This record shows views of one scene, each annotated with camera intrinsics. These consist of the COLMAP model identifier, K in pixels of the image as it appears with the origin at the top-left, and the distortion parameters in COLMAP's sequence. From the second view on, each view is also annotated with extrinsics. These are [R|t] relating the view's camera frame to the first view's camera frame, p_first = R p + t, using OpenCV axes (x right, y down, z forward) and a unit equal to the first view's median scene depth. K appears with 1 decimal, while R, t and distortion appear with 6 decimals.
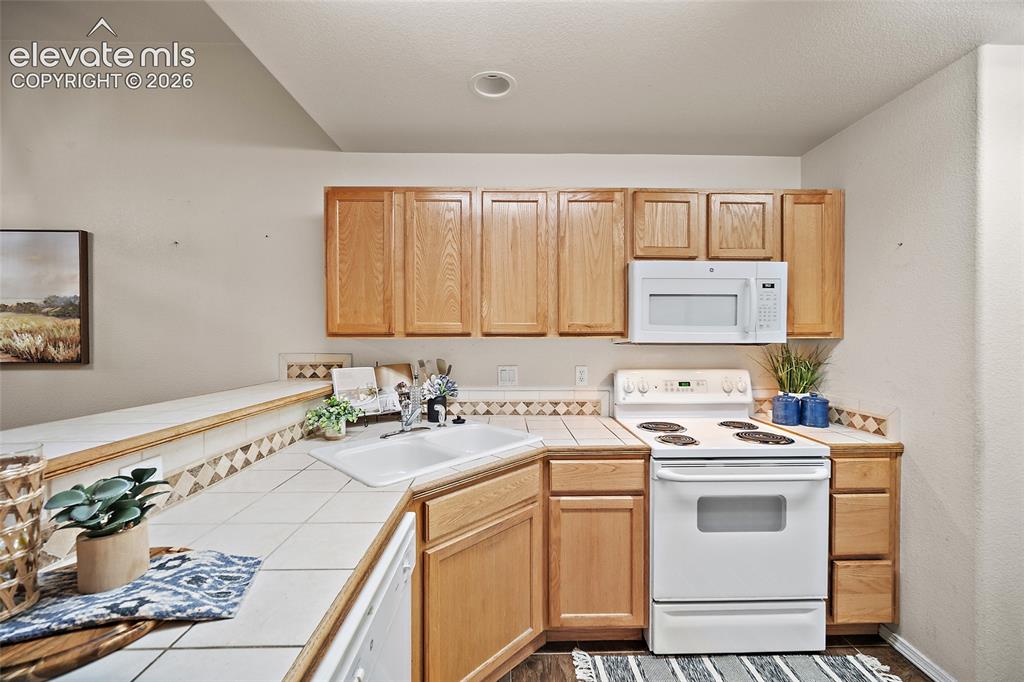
lens RADIAL K [[405.5, 0, 515.7], [0, 405.5, 336.3], [0, 0, 1]] dist [-0.000253, -0.000392]
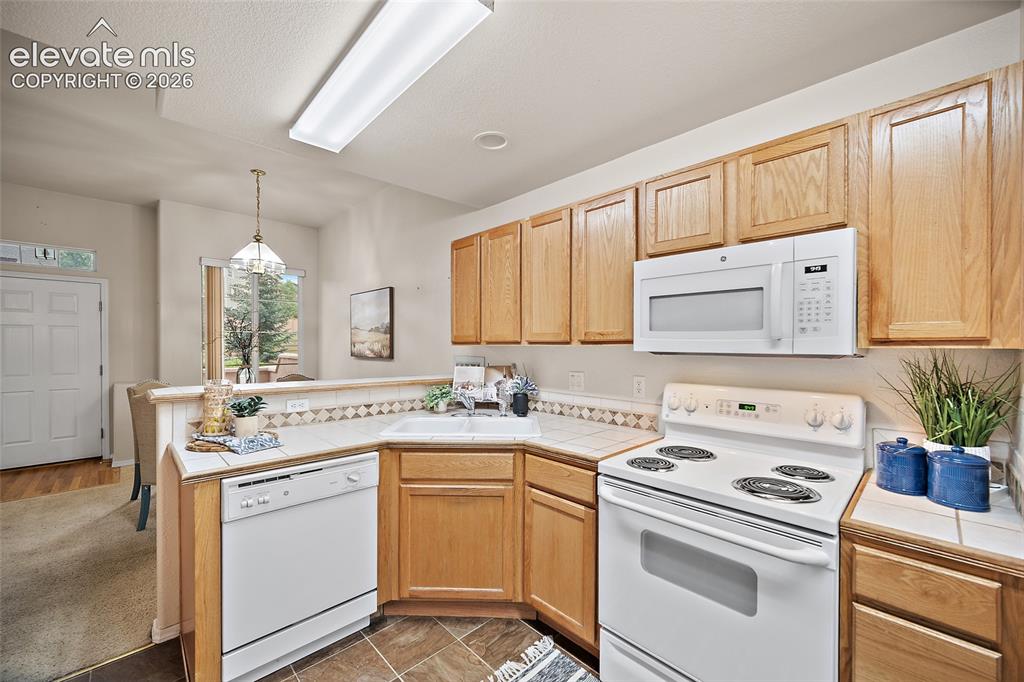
lens RADIAL K [[405.5, 0, 516.8], [0, 405.5, 345.8], [0, 0, 1]] dist [-0.000253, -0.000392]
pose [[0.680665, 0.004015, -0.732584, 0.757957], [-0.004079, 0.999990, 0.001690, 0.002670], [0.732583, 0.001838, 0.680675, 0.178955]]
